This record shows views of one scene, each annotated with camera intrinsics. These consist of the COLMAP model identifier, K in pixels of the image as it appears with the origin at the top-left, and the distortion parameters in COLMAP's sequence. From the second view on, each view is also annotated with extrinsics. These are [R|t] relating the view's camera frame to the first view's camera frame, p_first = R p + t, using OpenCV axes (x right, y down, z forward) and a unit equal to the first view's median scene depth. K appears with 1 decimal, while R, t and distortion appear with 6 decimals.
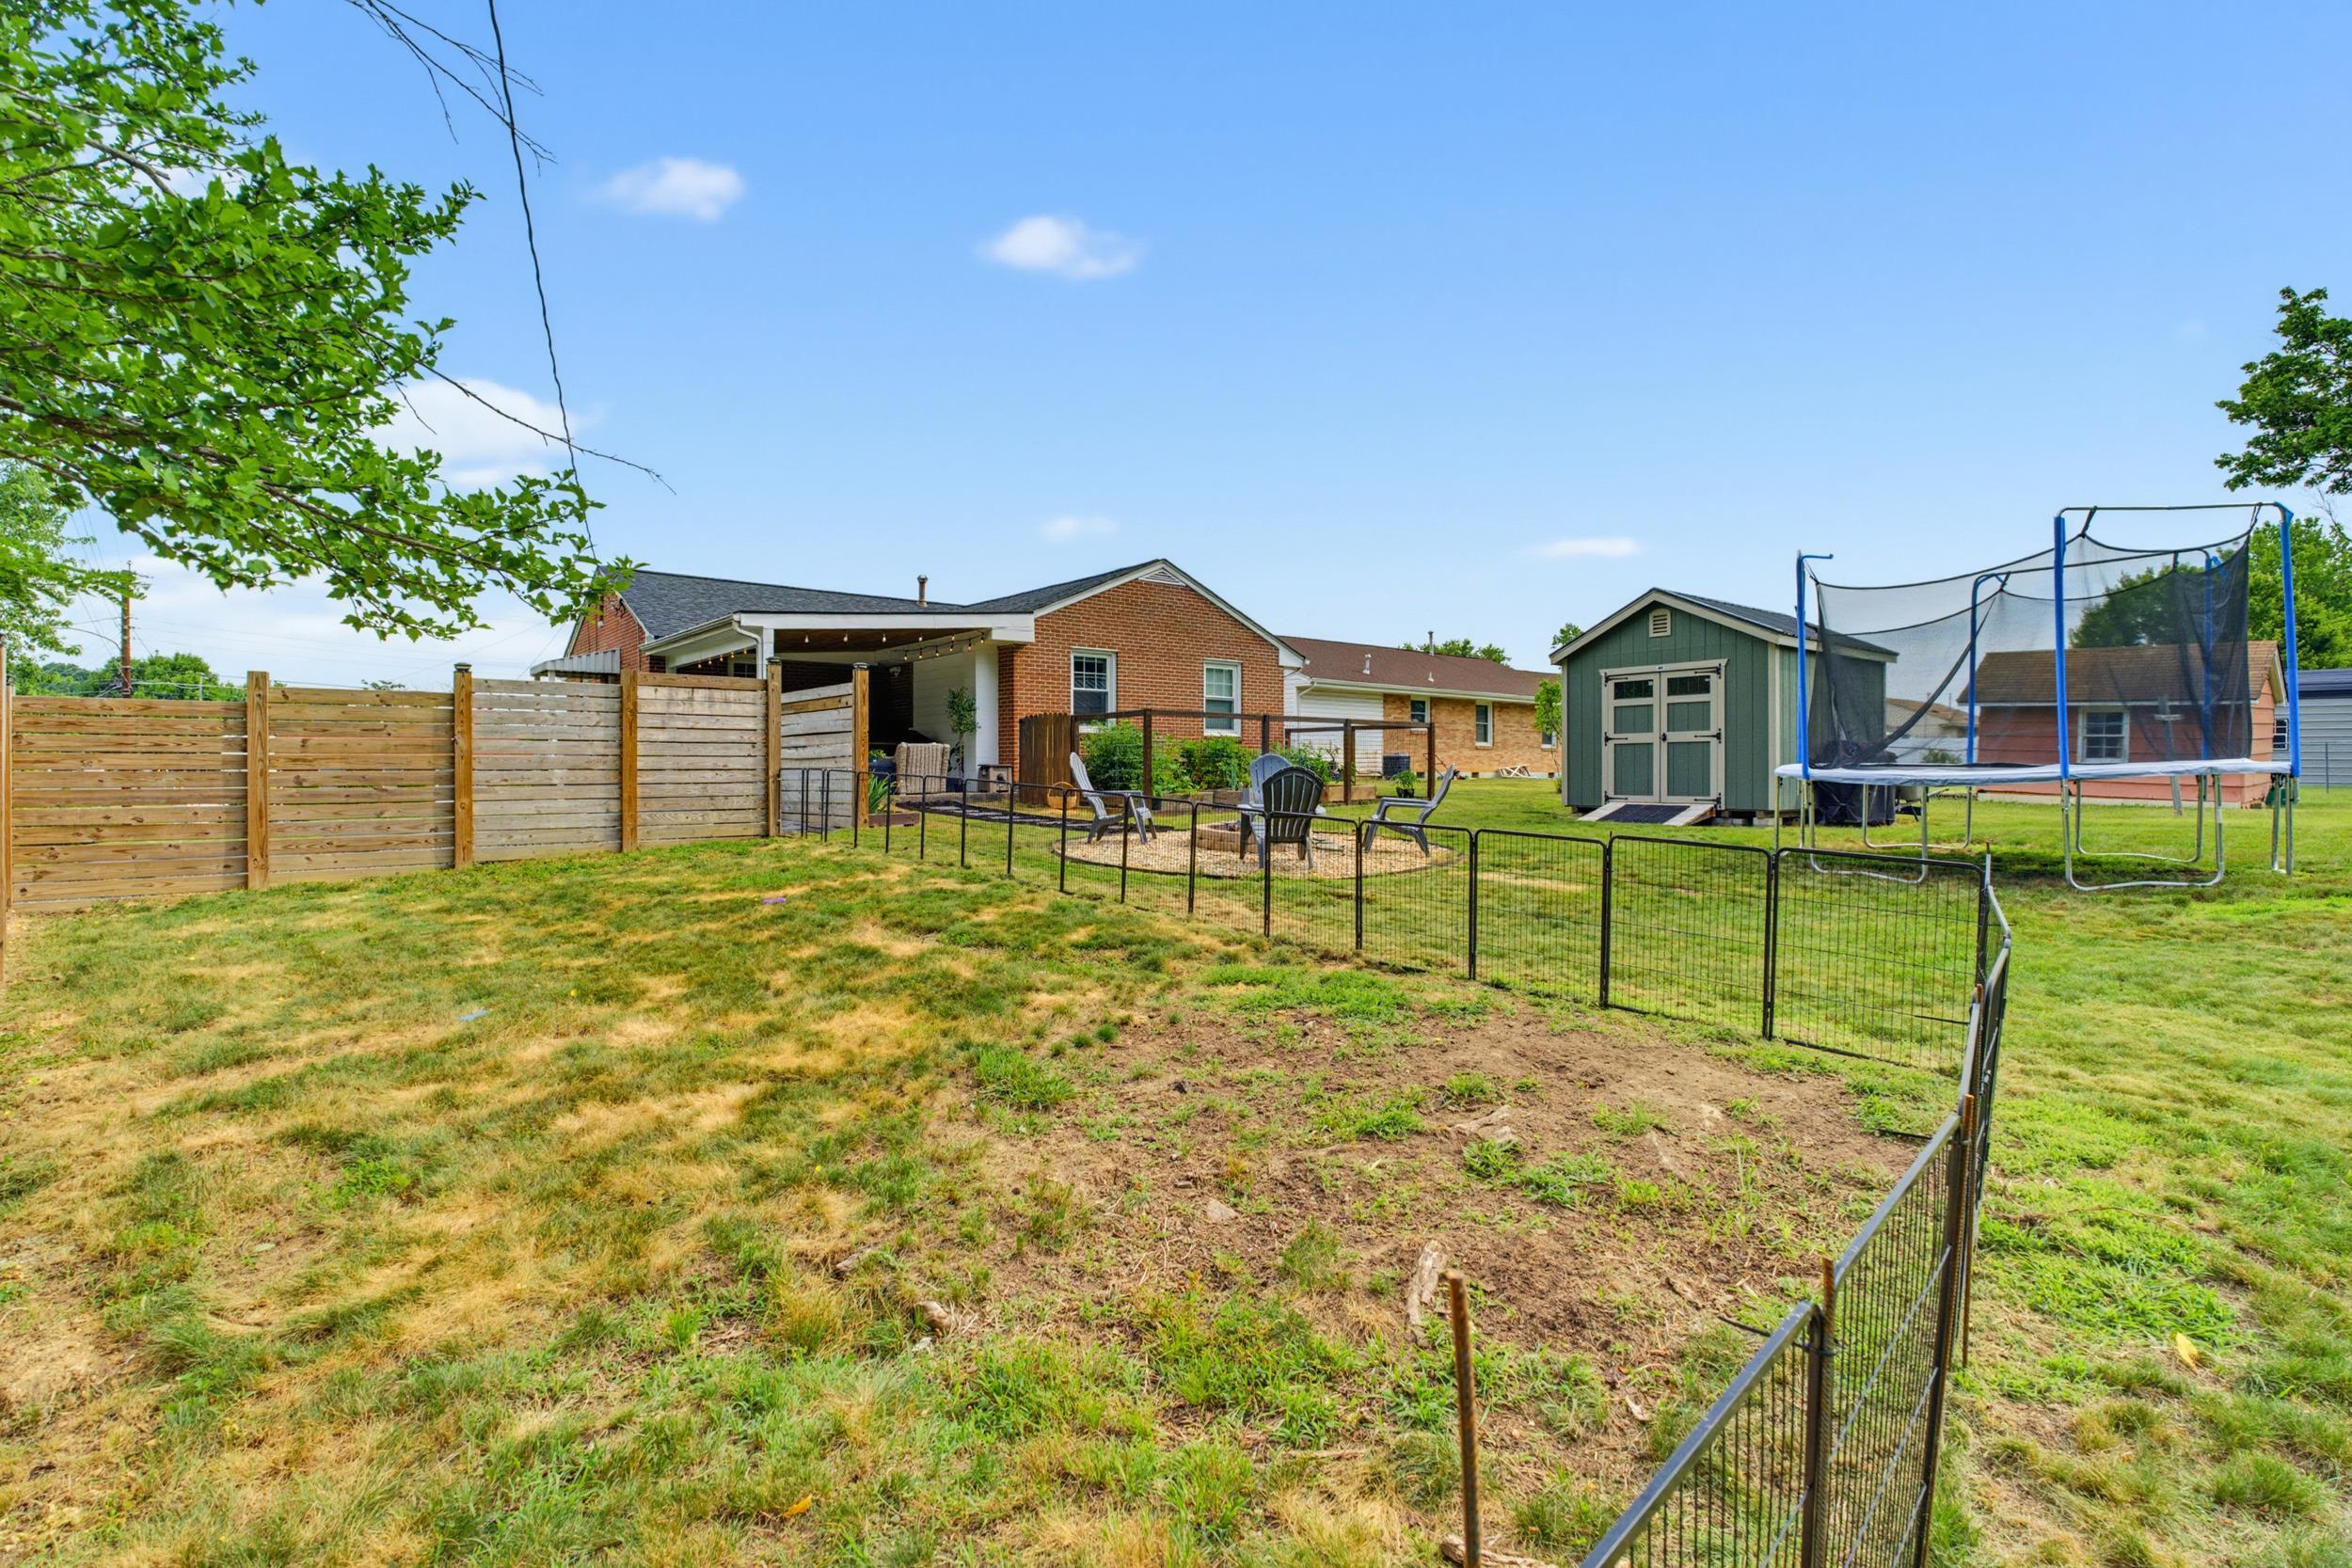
lens RADIAL K [[1015.2, 0, 1176.0], [0, 1015.2, 784.0], [0, 0, 1]] dist [0.012262, -0.007805]
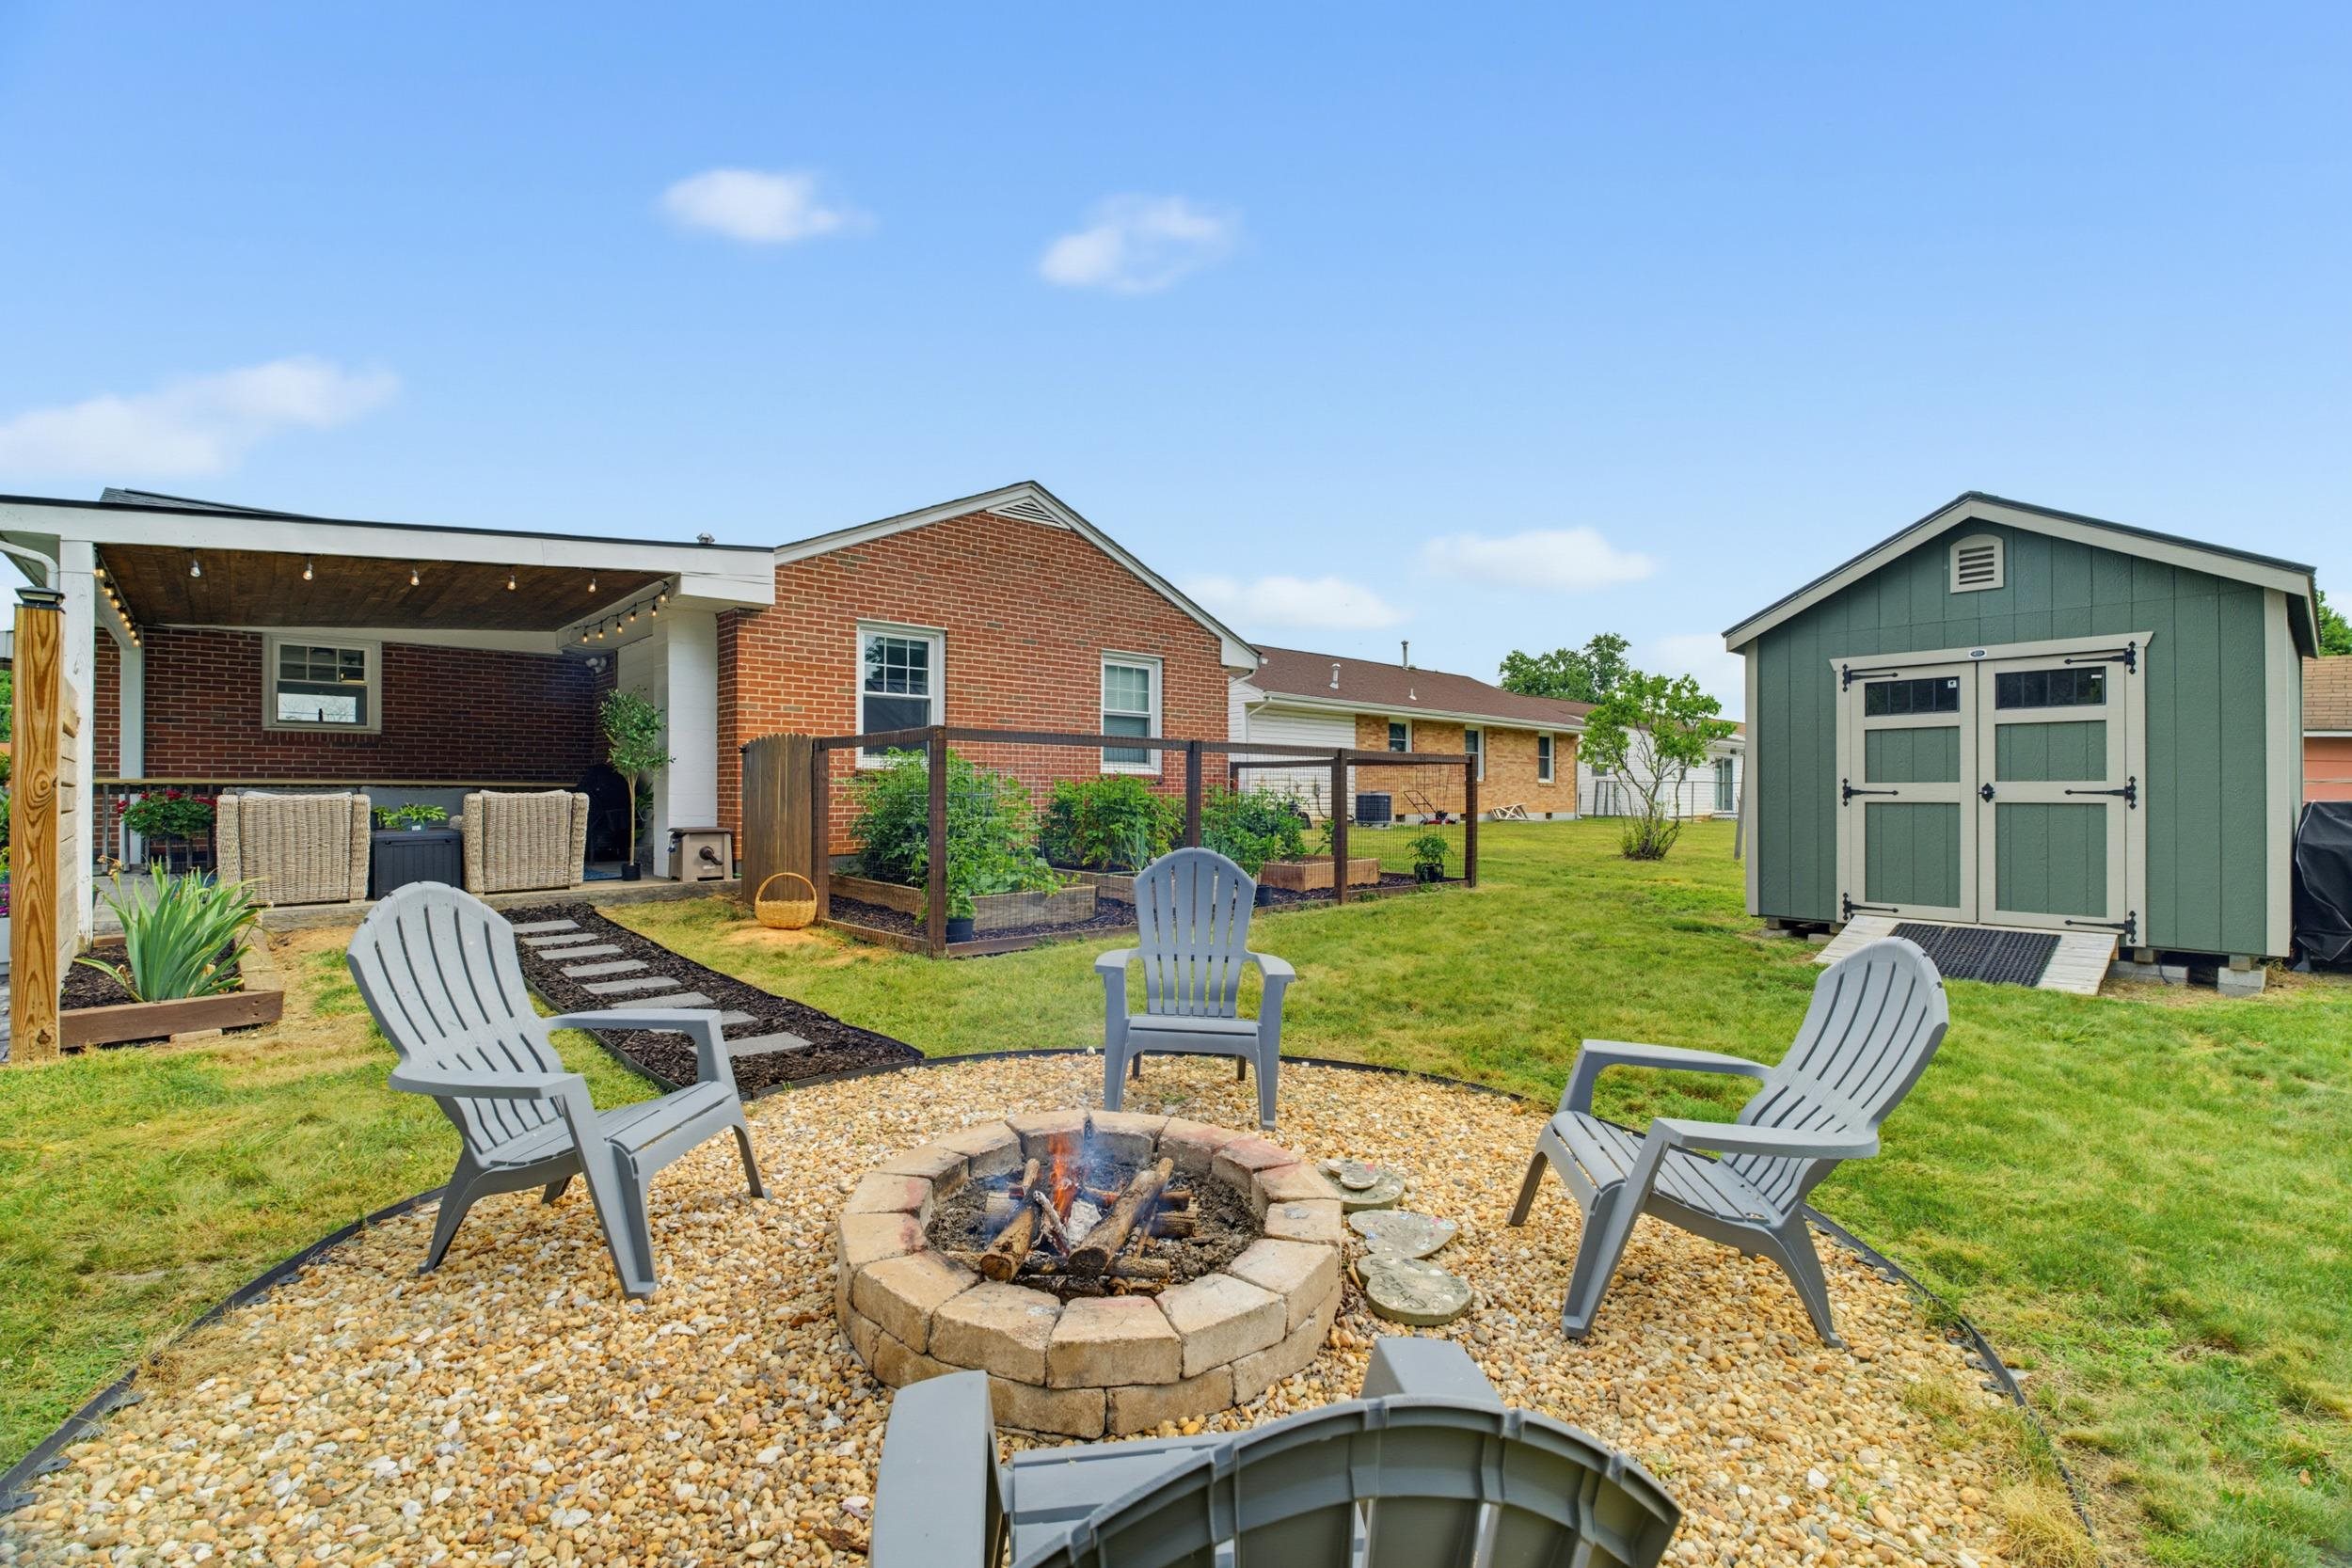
lens RADIAL K [[1015.2, 0, 1176.0], [0, 1015.2, 784.0], [0, 0, 1]] dist [0.012262, -0.007805]
pose [[0.998601, 0.004916, 0.052654, 0.048566], [-0.003672, 0.999712, -0.023698, -0.031207], [-0.052755, 0.023471, 0.998332, 0.445278]]
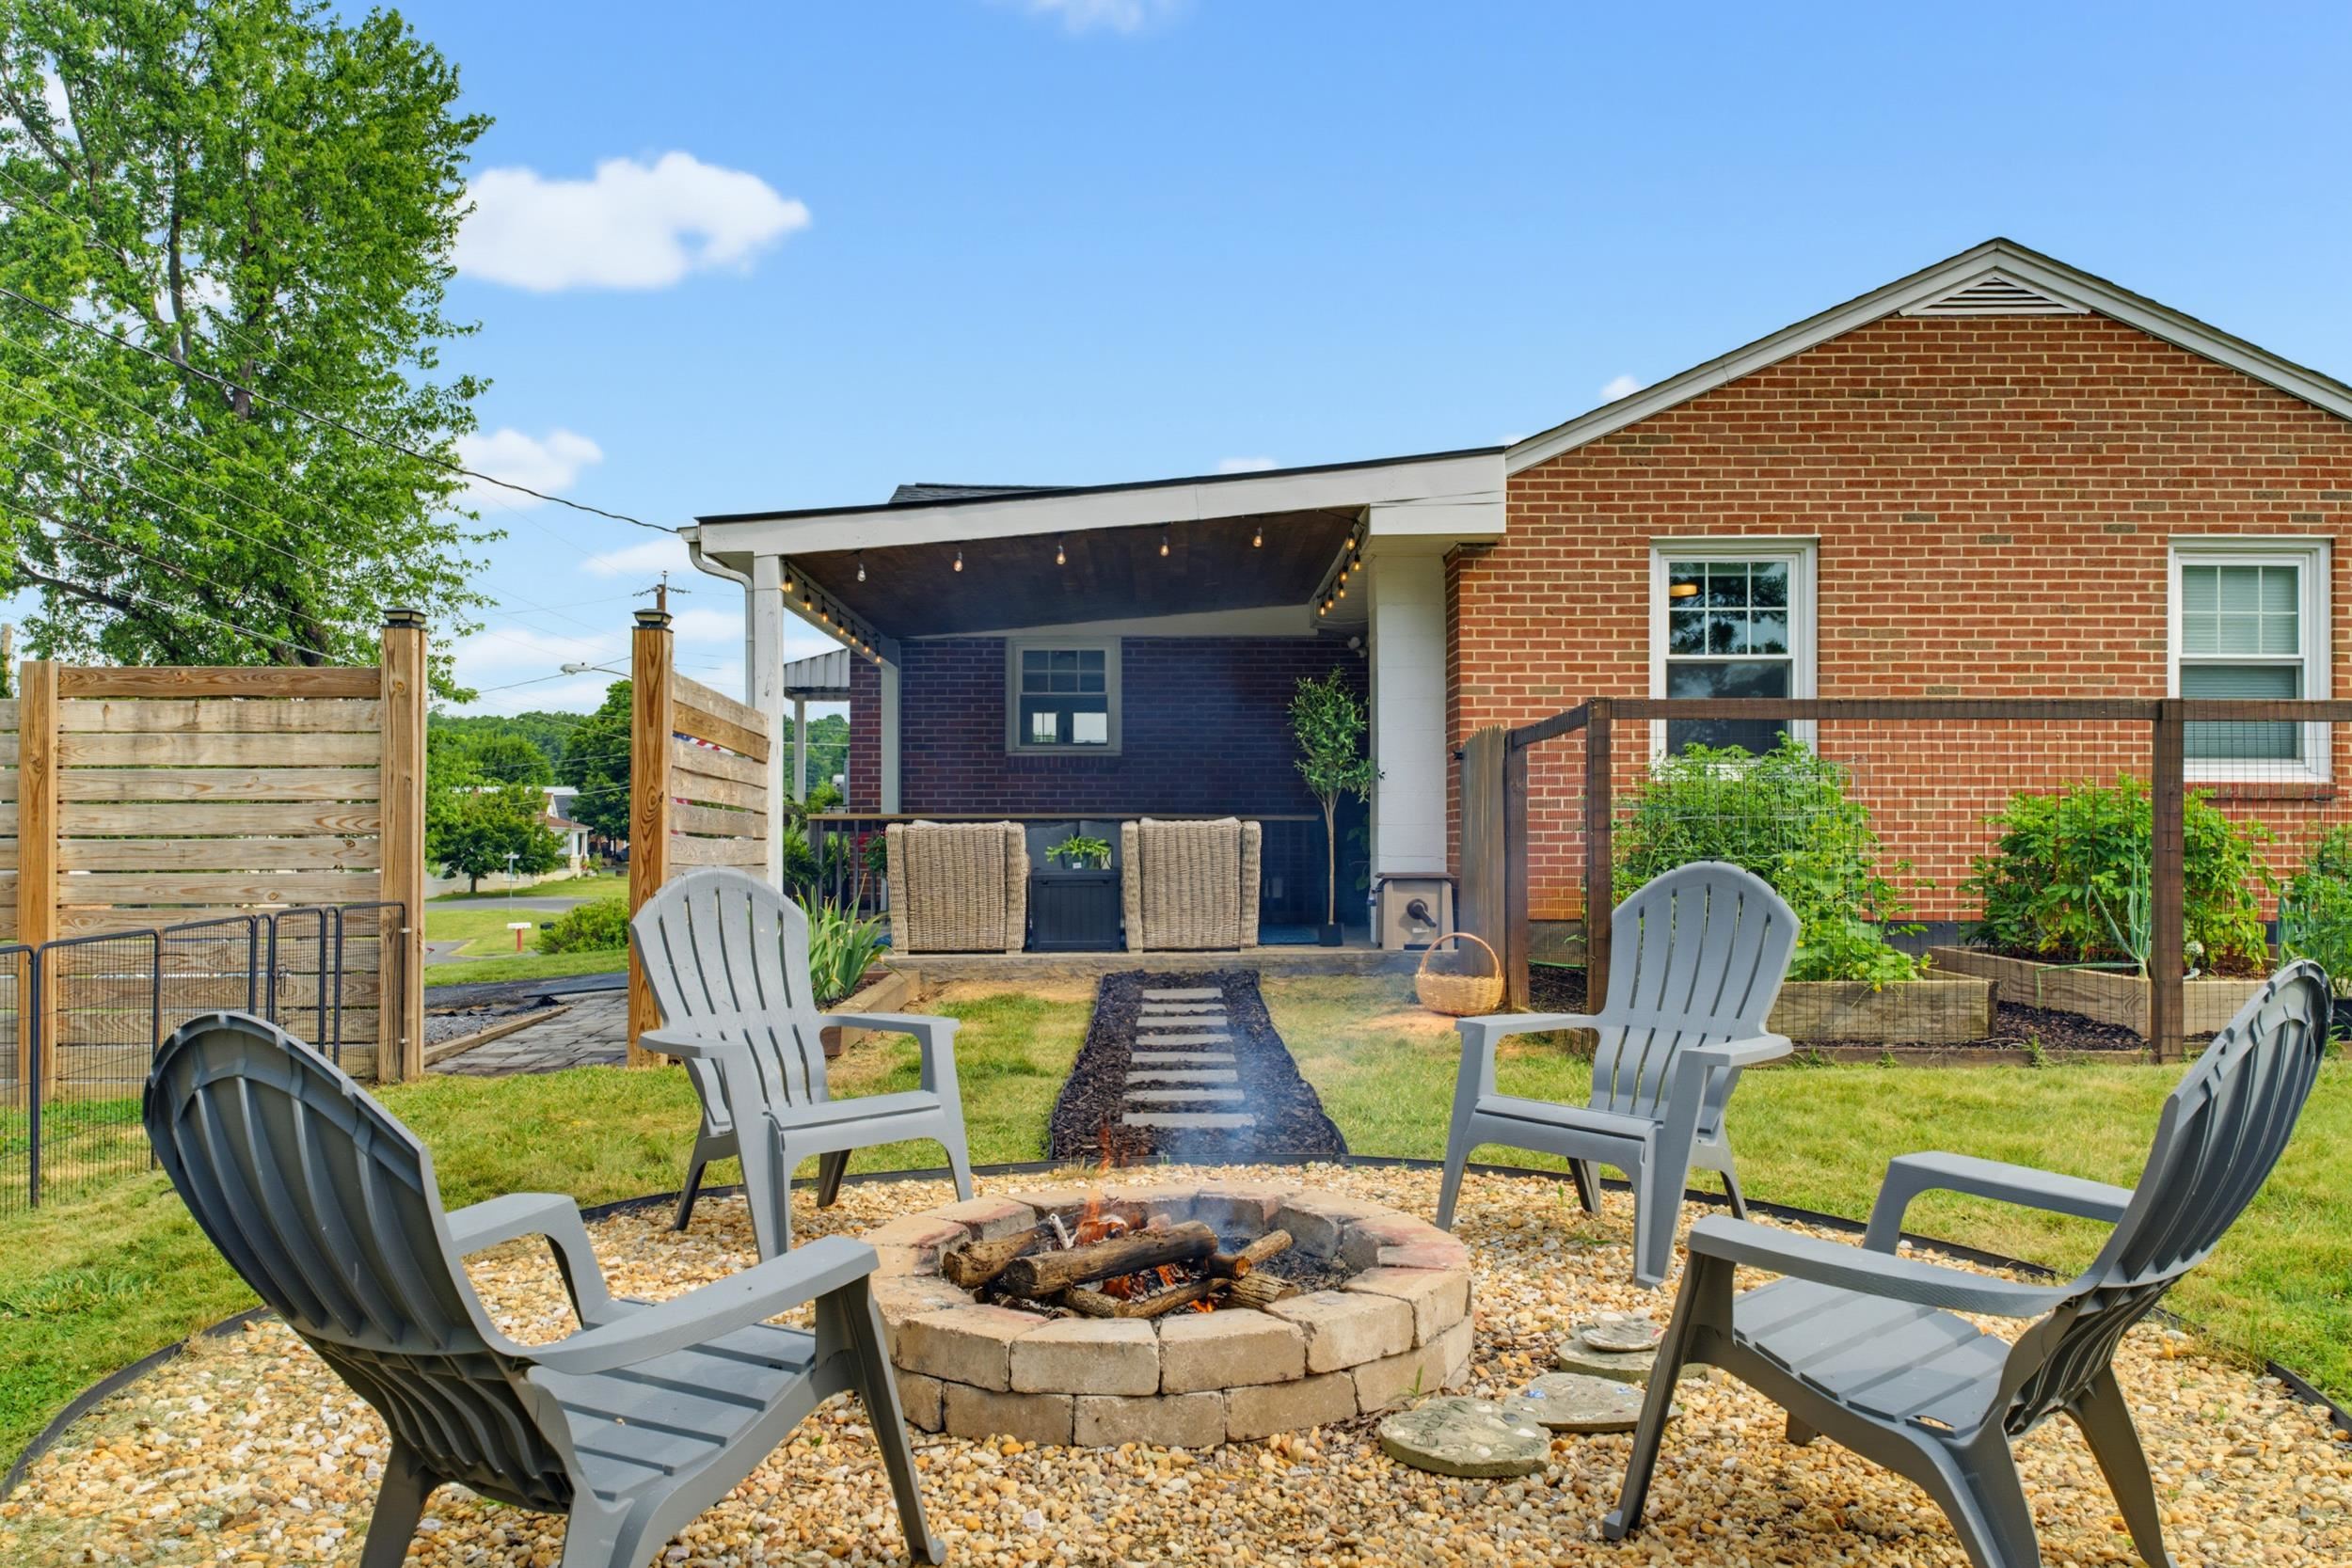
lens RADIAL K [[1816.2, 0, 1176.0], [0, 1816.2, 784.0], [0, 0, 1]] dist [0.078605, -0.008277]
pose [[0.788150, -0.019889, -0.615162, 0.164142], [-0.010120, 0.998924, -0.045262, -0.021066], [0.615400, 0.041898, 0.787101, 0.427226]]
